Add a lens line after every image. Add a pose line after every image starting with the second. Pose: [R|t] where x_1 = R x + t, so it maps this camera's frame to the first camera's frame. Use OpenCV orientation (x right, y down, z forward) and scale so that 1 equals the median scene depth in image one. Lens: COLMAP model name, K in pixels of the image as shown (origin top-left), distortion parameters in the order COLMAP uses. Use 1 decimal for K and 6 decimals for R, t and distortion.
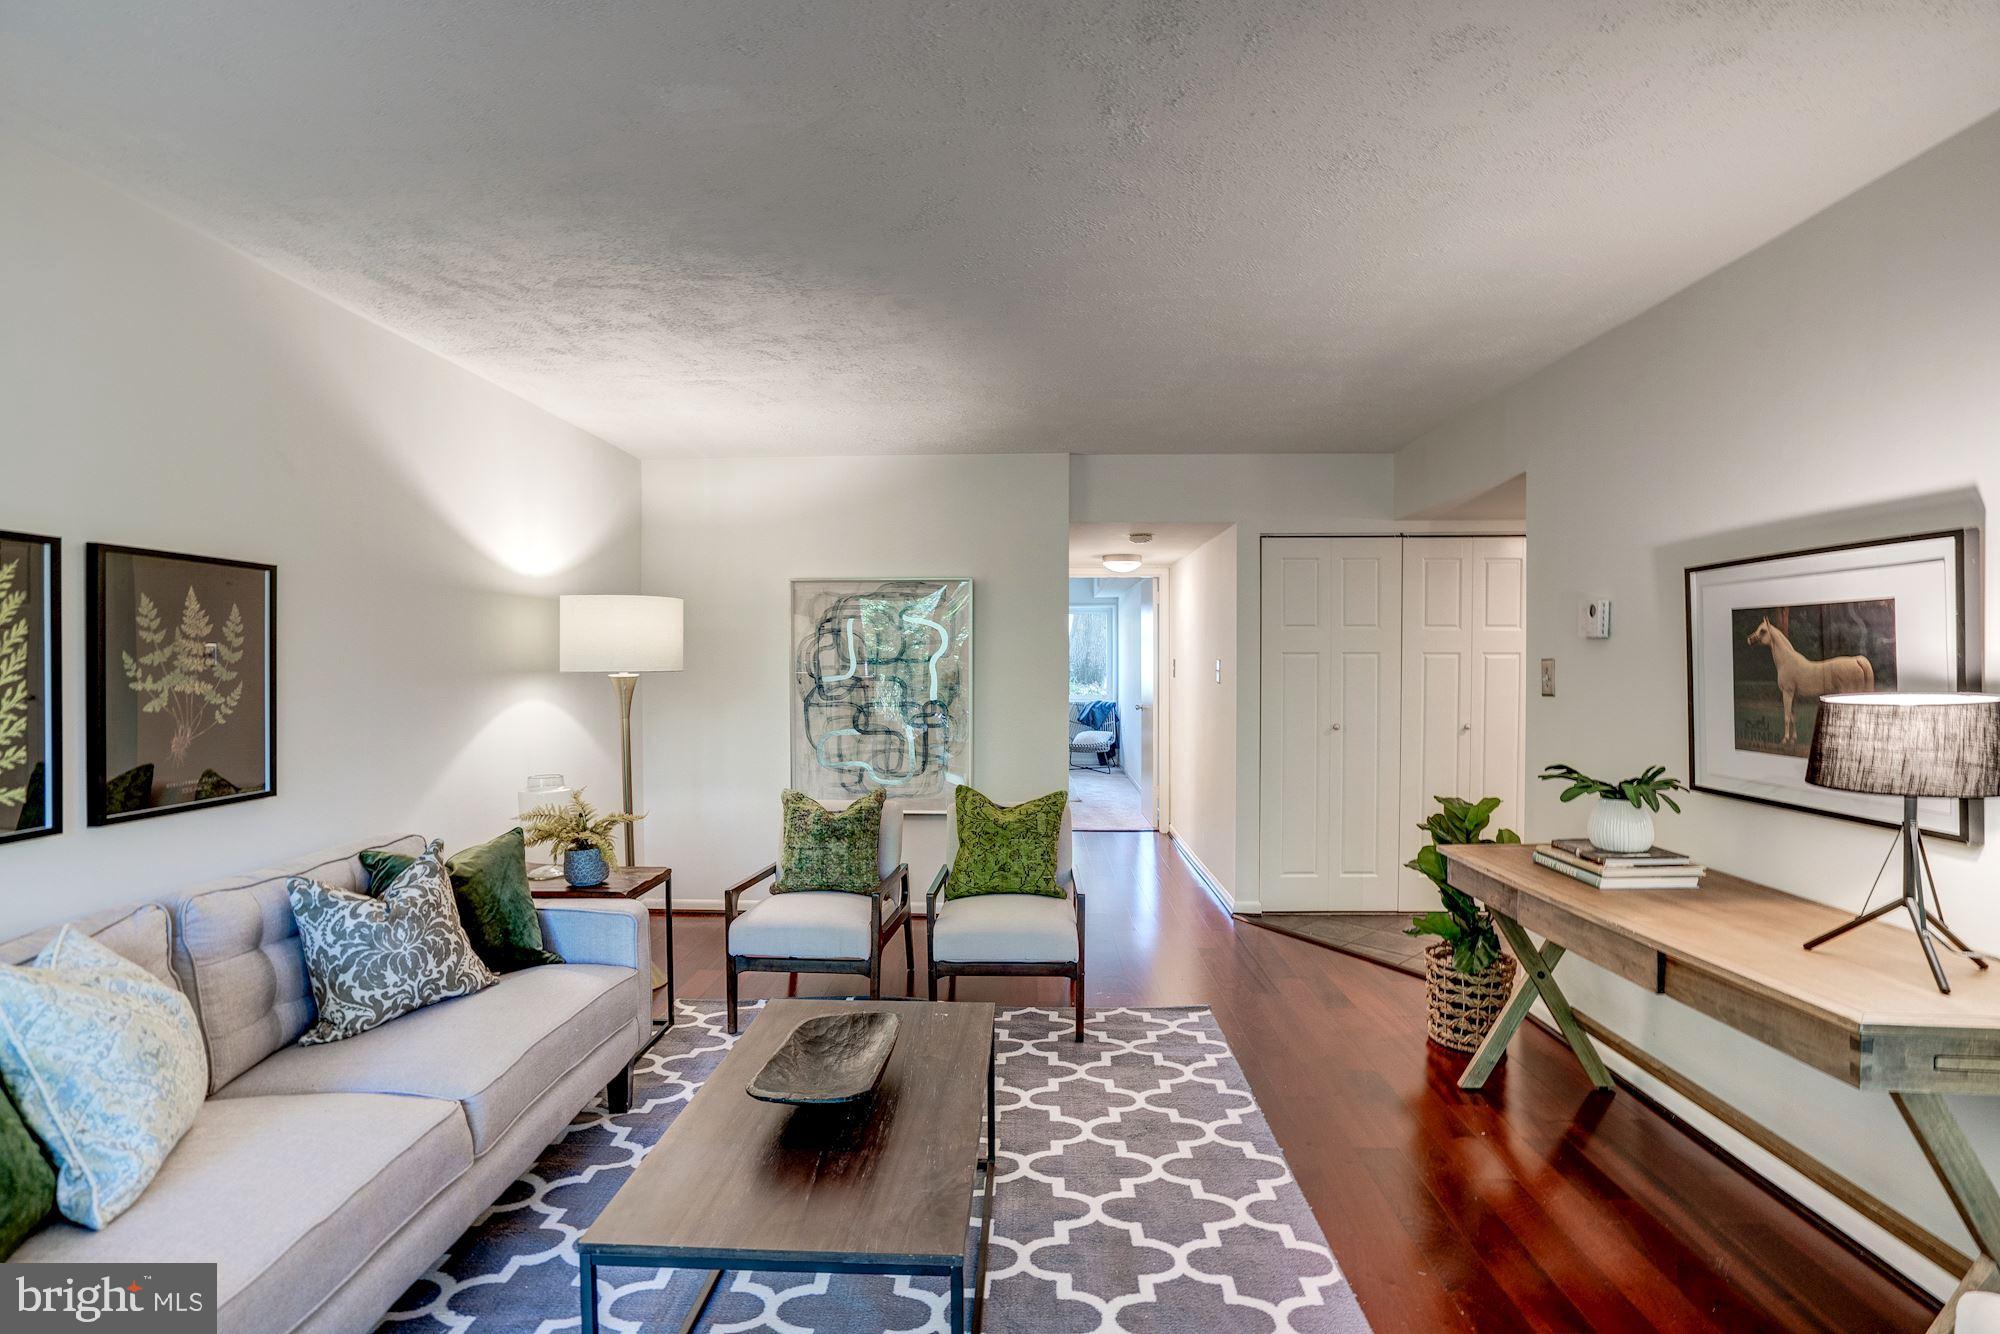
lens RADIAL K [[932.5, 0, 990.3], [0, 932.5, 678.0], [0, 0, 1]] dist [-0.047815, 0.020480]
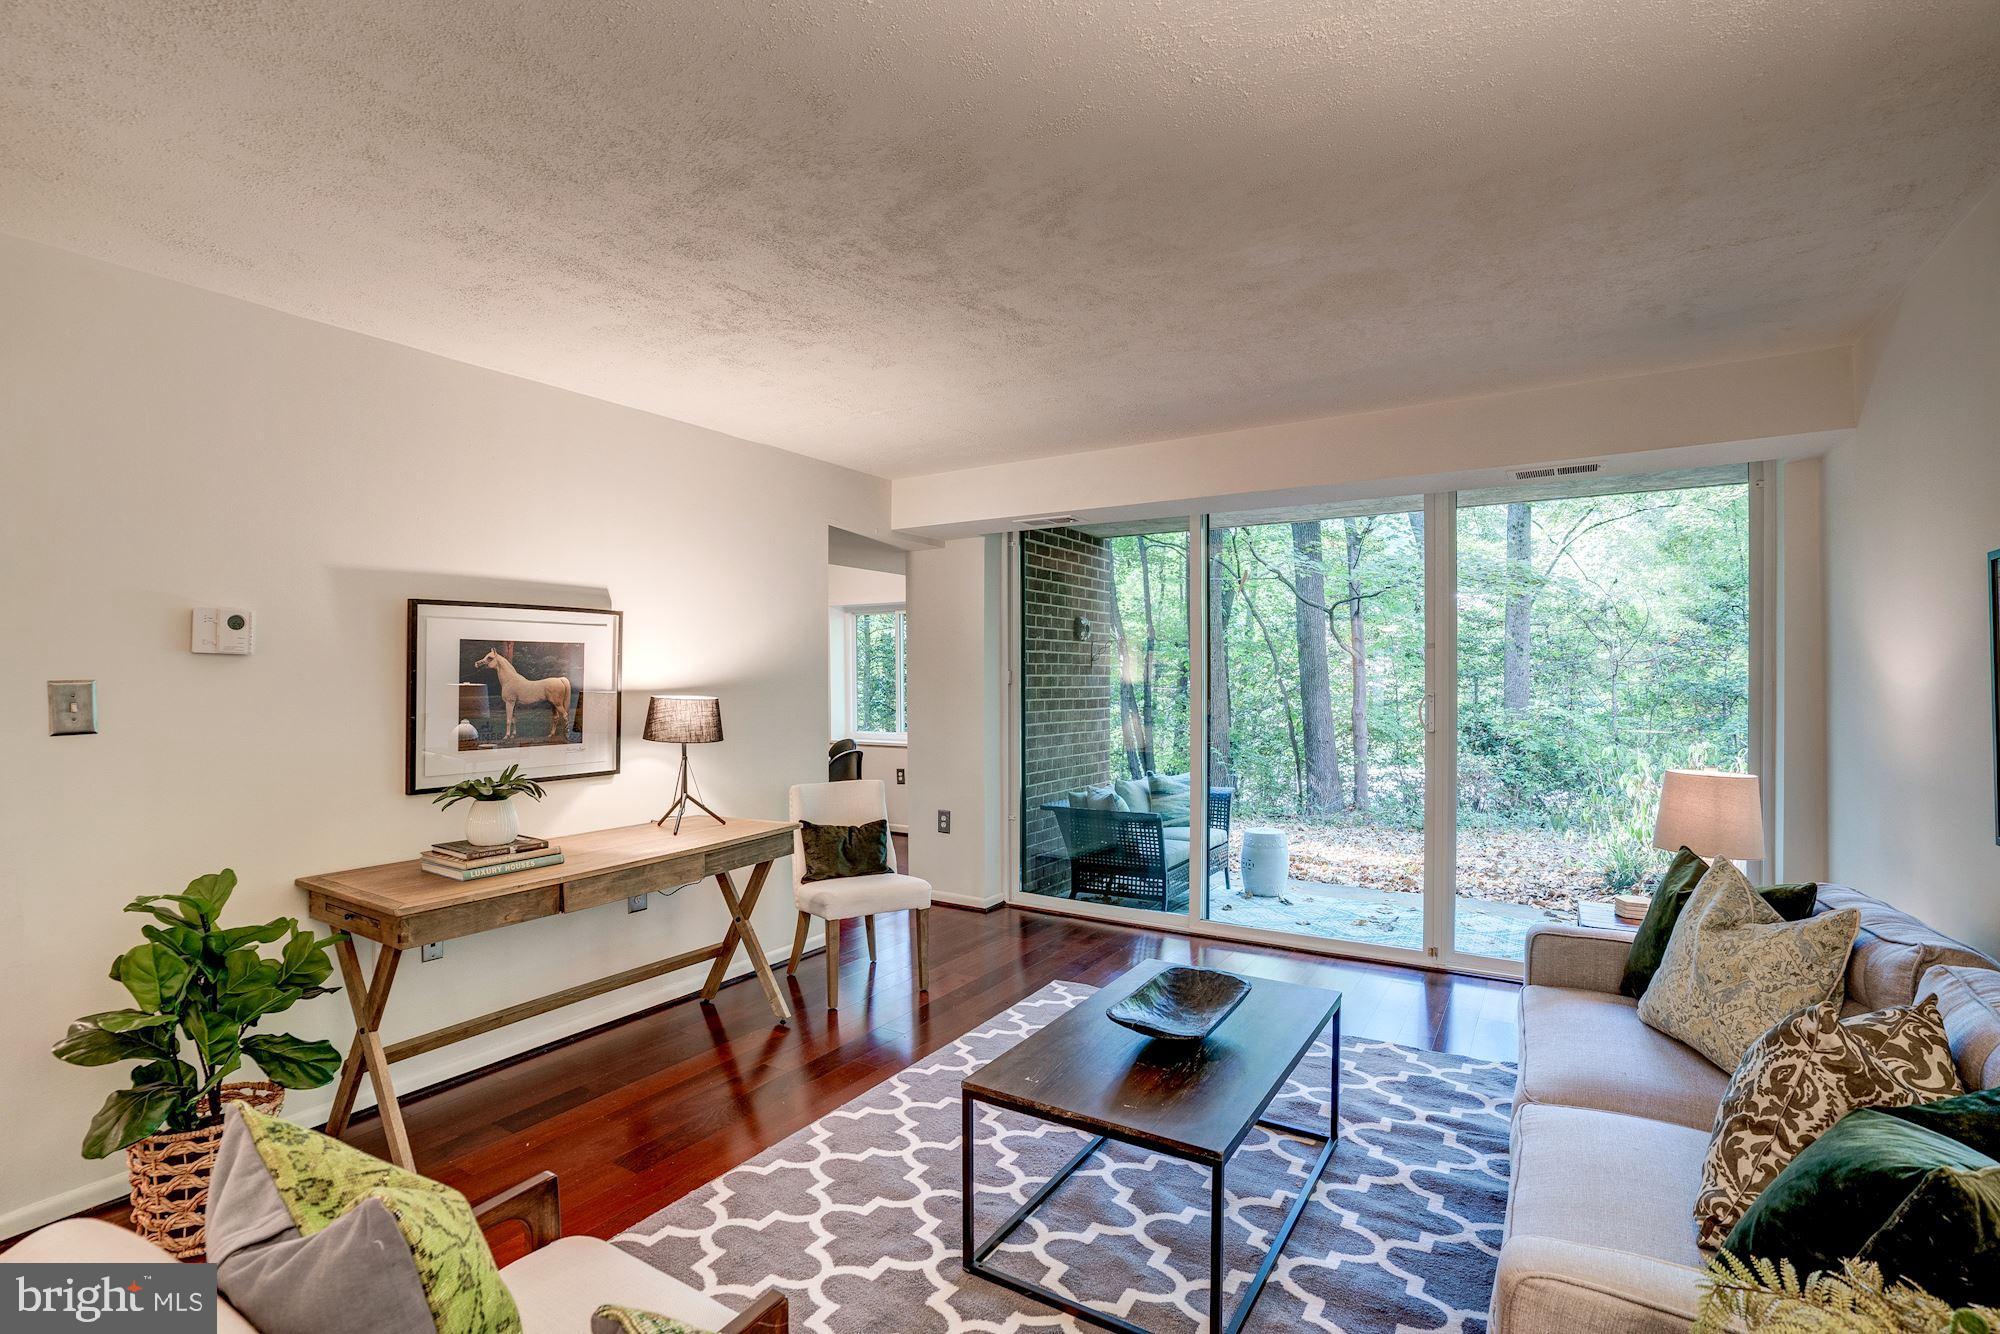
lens RADIAL K [[932.5, 0, 1007.2], [0, 932.5, 676.2], [0, 0, 1]] dist [-0.047815, 0.020480]
pose [[-0.867005, 0.003282, 0.498288, -0.444477], [0.014622, 0.999715, 0.018857, -0.036102], [-0.498084, 0.023635, -0.866807, 1.644468]]
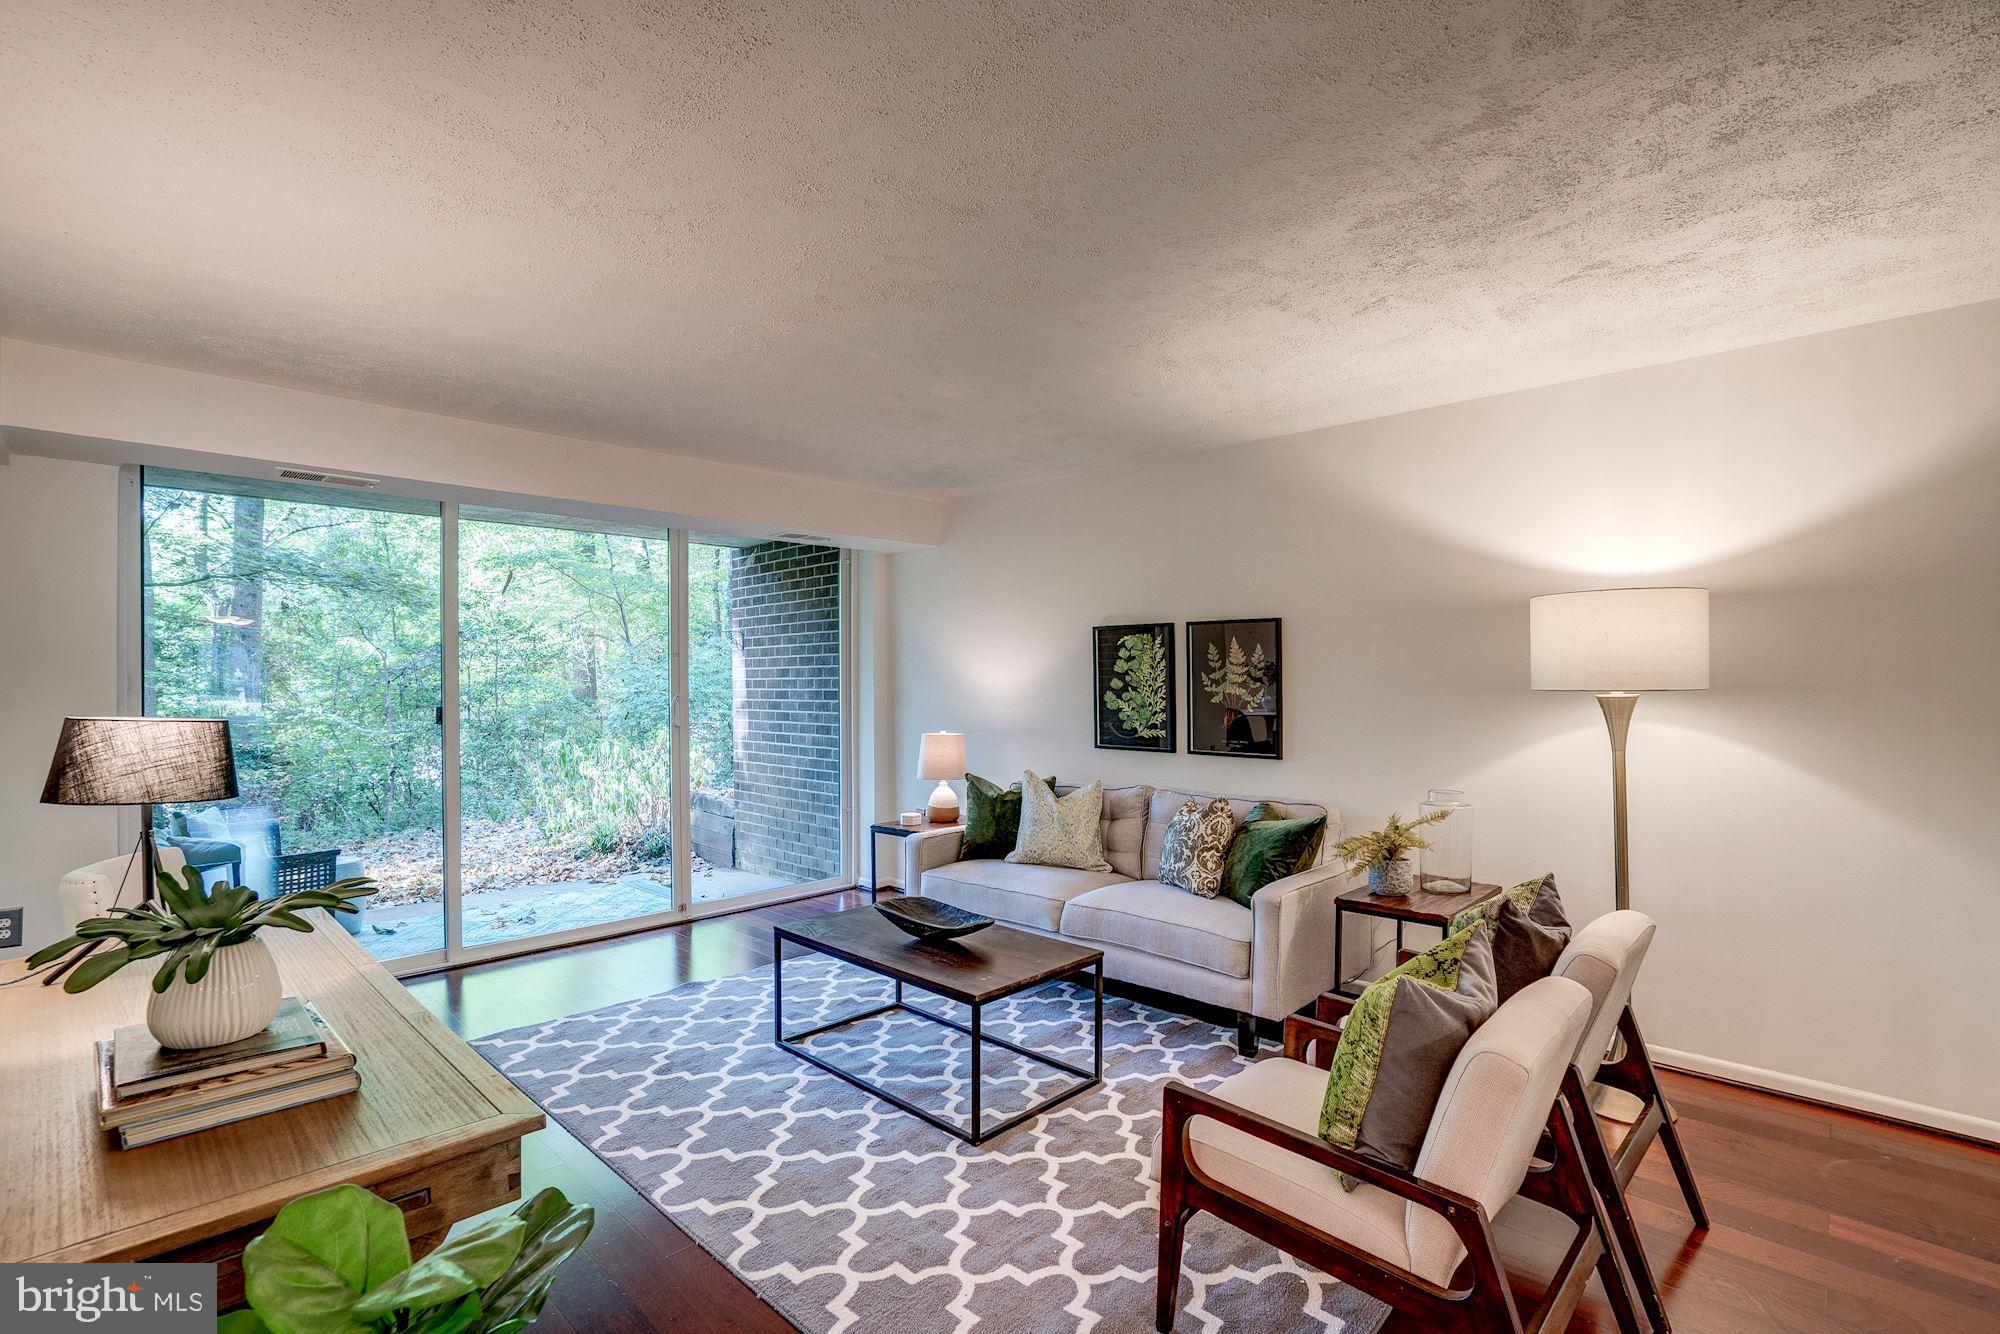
lens RADIAL K [[932.5, 0, 982.1], [0, 932.5, 677.4], [0, 0, 1]] dist [-0.047815, 0.020480]
pose [[-0.666248, 0.004413, -0.745718, 0.774549], [-0.011123, 0.999812, 0.015854, -0.036830], [0.745648, 0.018857, -0.666074, 1.655704]]
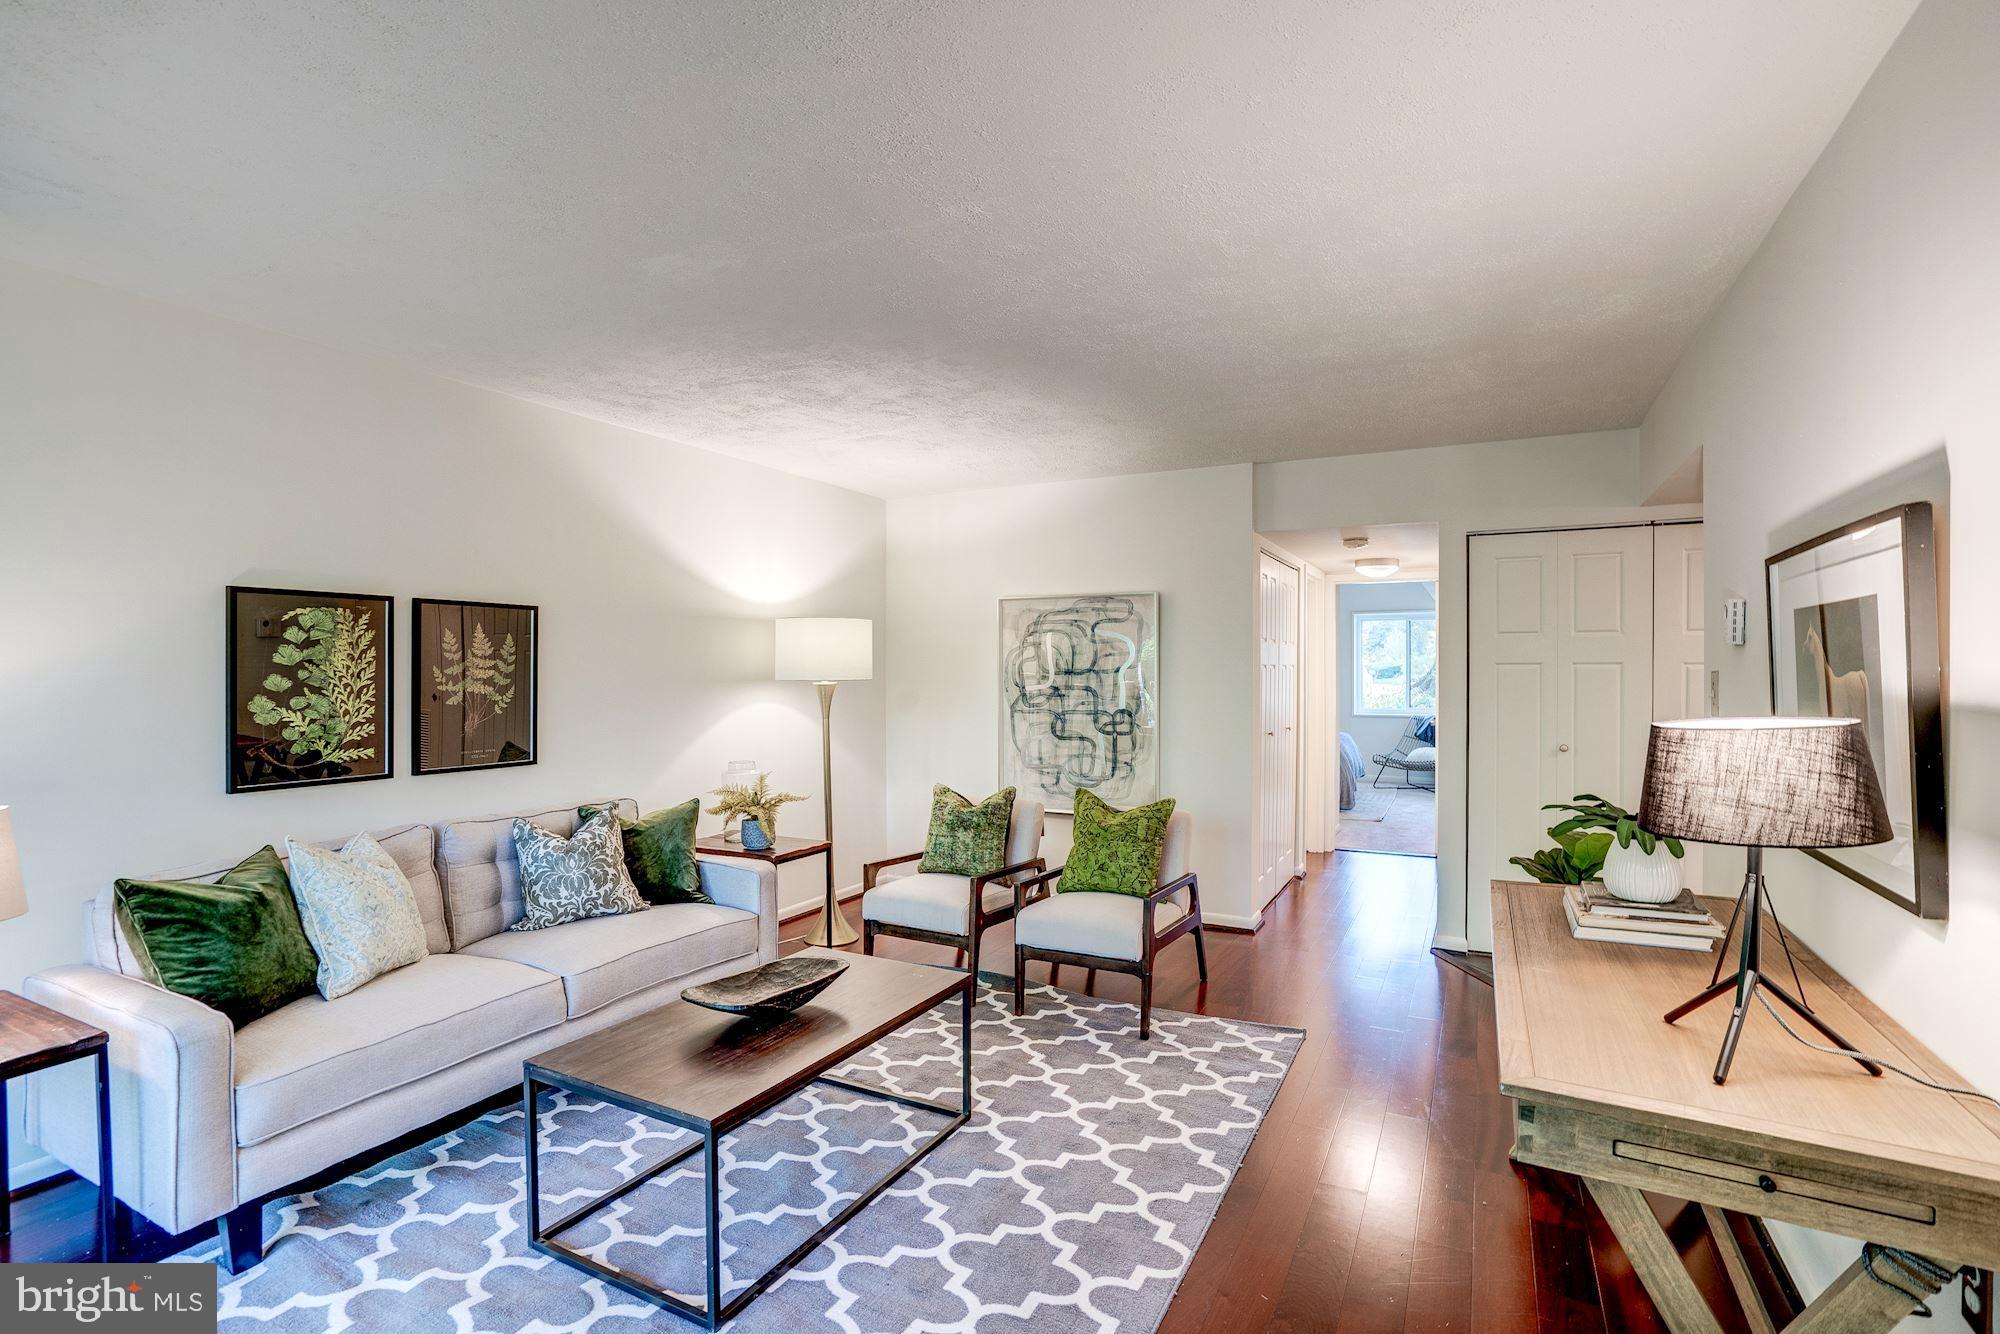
lens RADIAL K [[932.5, 0, 998.8], [0, 932.5, 681.1], [0, 0, 1]] dist [-0.047815, 0.020480]
pose [[0.903045, 0.006178, -0.429501, 0.501888], [-0.009162, 0.999946, -0.004880, -0.003054], [0.429448, 0.008341, 0.903053, -0.014817]]
